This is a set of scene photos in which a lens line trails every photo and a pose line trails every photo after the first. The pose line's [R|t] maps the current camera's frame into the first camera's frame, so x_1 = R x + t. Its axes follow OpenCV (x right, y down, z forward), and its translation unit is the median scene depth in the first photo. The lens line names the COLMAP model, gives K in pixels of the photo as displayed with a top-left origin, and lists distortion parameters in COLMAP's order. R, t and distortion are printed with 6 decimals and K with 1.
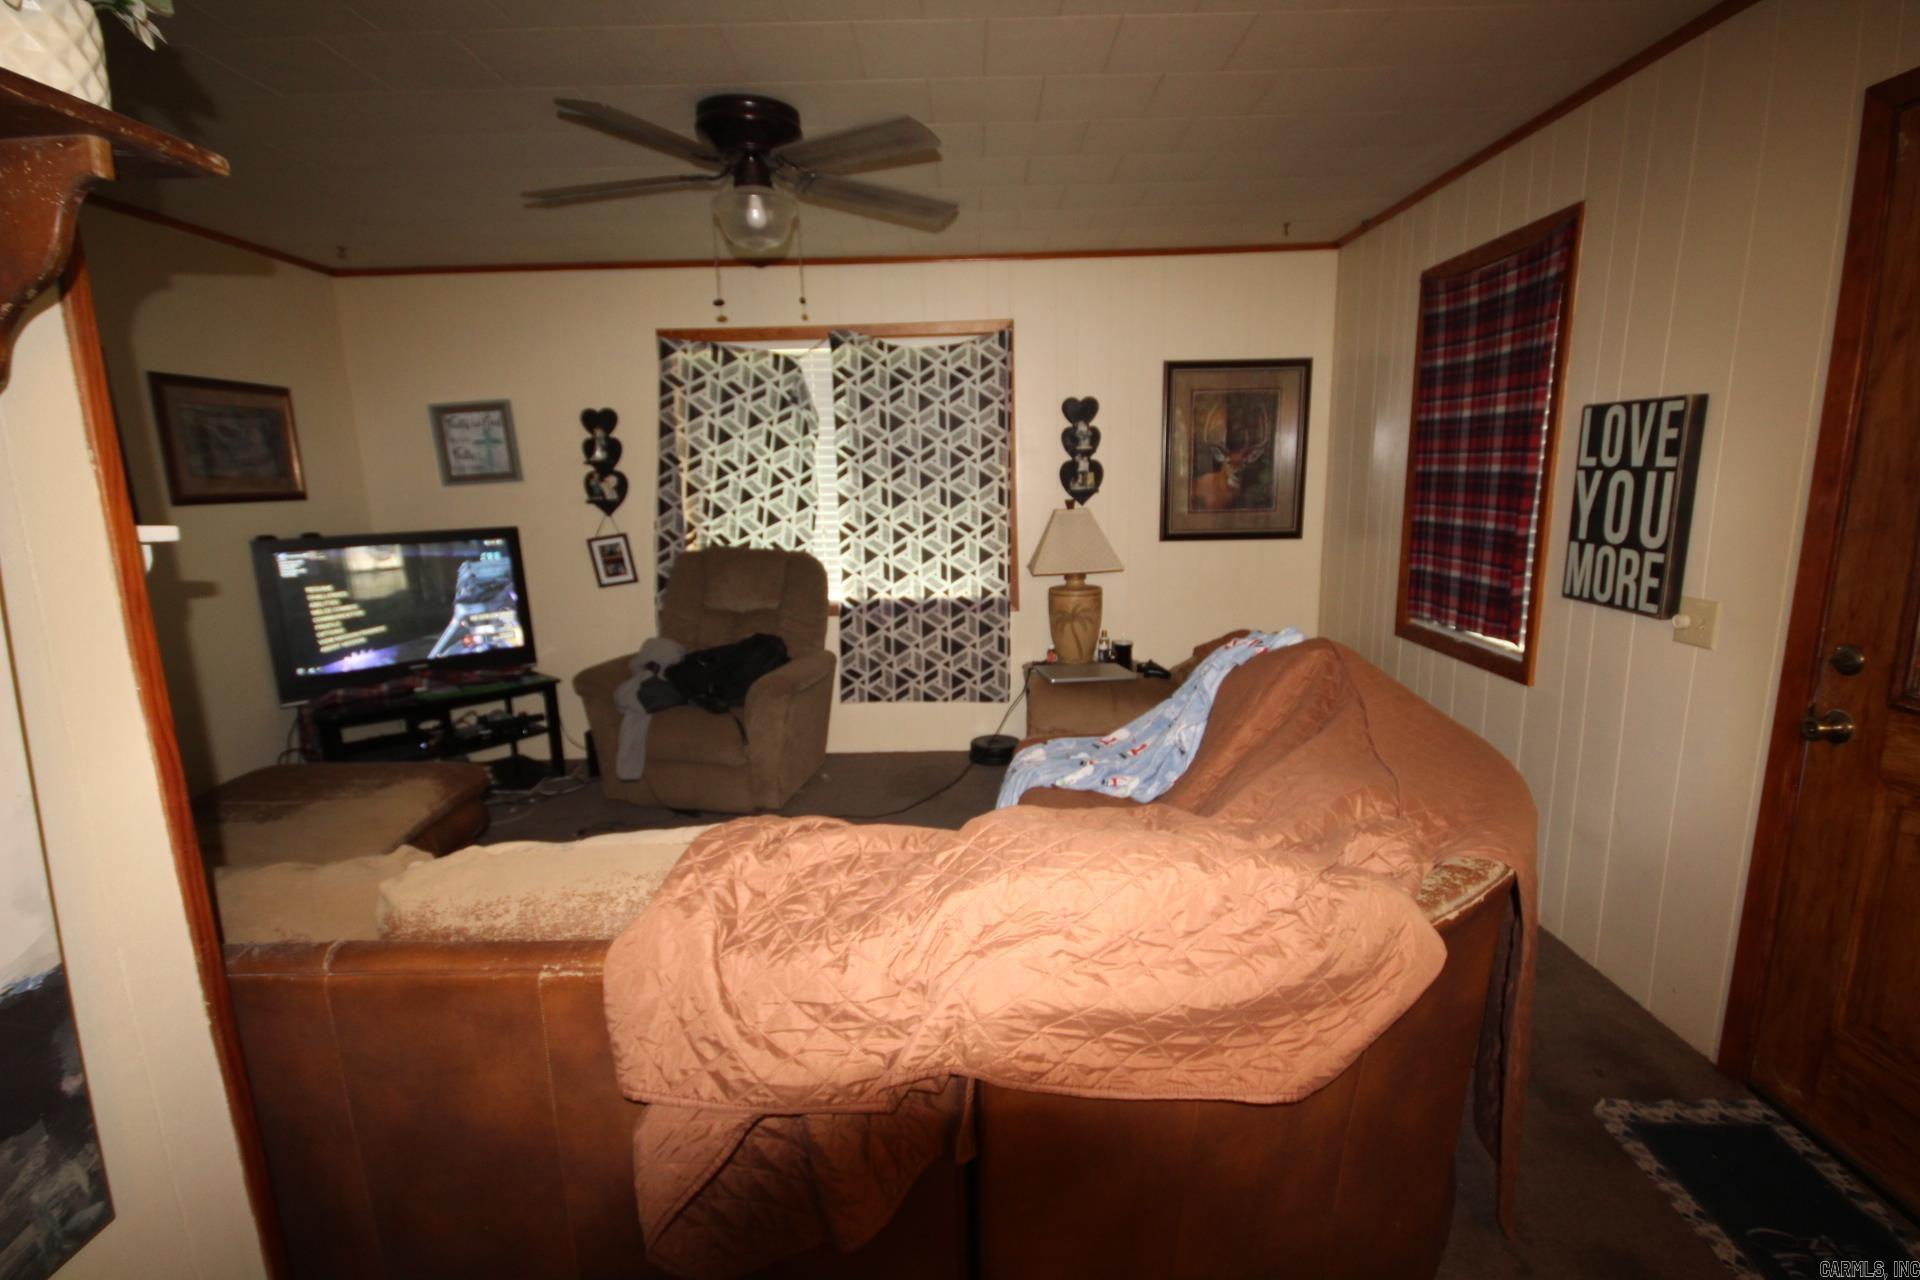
lens RADIAL K [[888.1, 0, 960.0], [0, 888.1, 640.0], [0, 0, 1]] dist [0.013109, 0.000109]
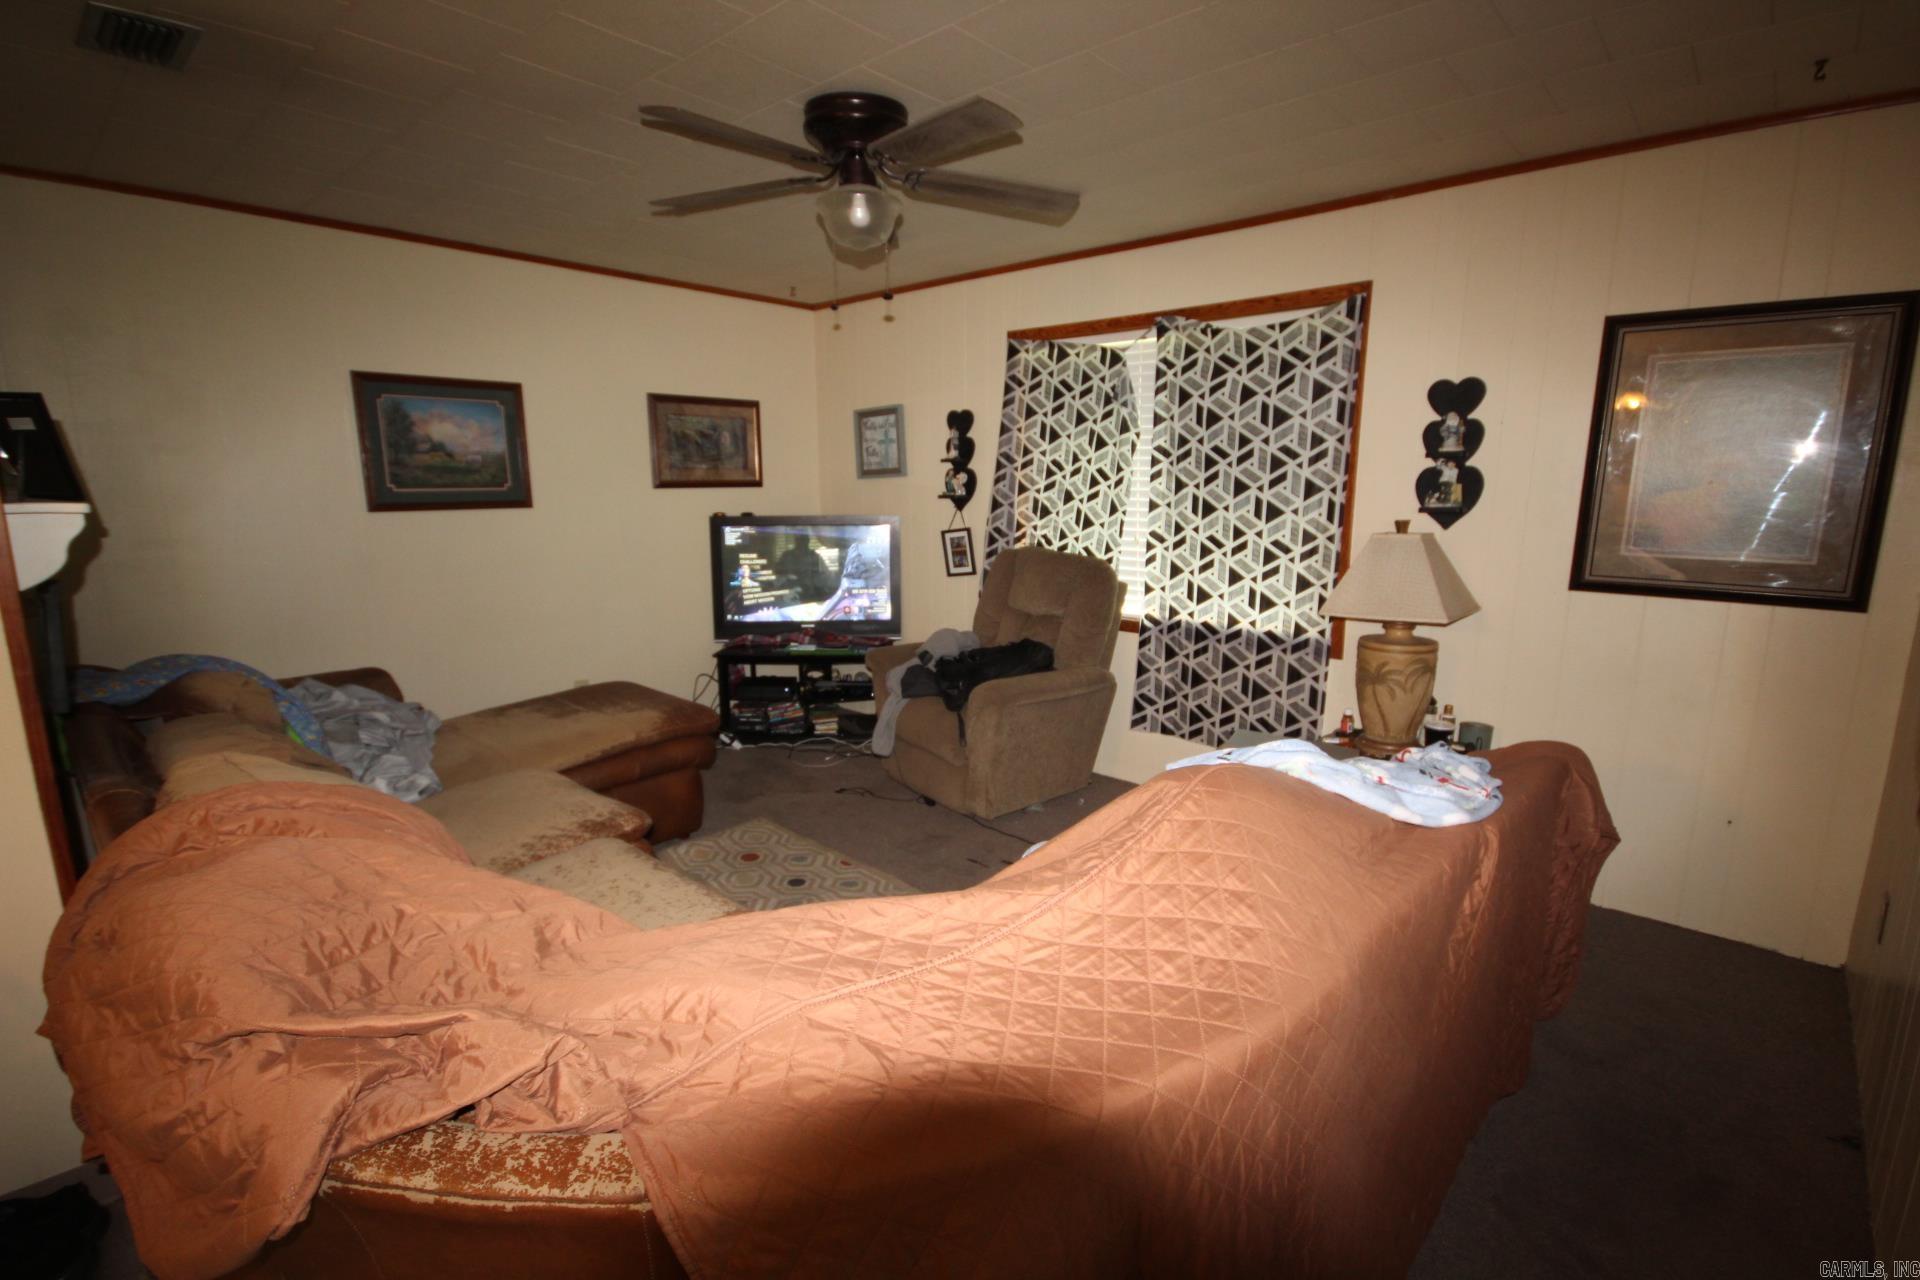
lens RADIAL K [[883.3, 0, 960.0], [0, 883.3, 640.0], [0, 0, 1]] dist [-0.001475, 0.000210]
pose [[0.752109, 0.145860, -0.642695, 0.315488], [-0.141081, 0.988228, 0.059180, -0.049479], [0.643761, 0.046162, 0.763833, 0.200896]]
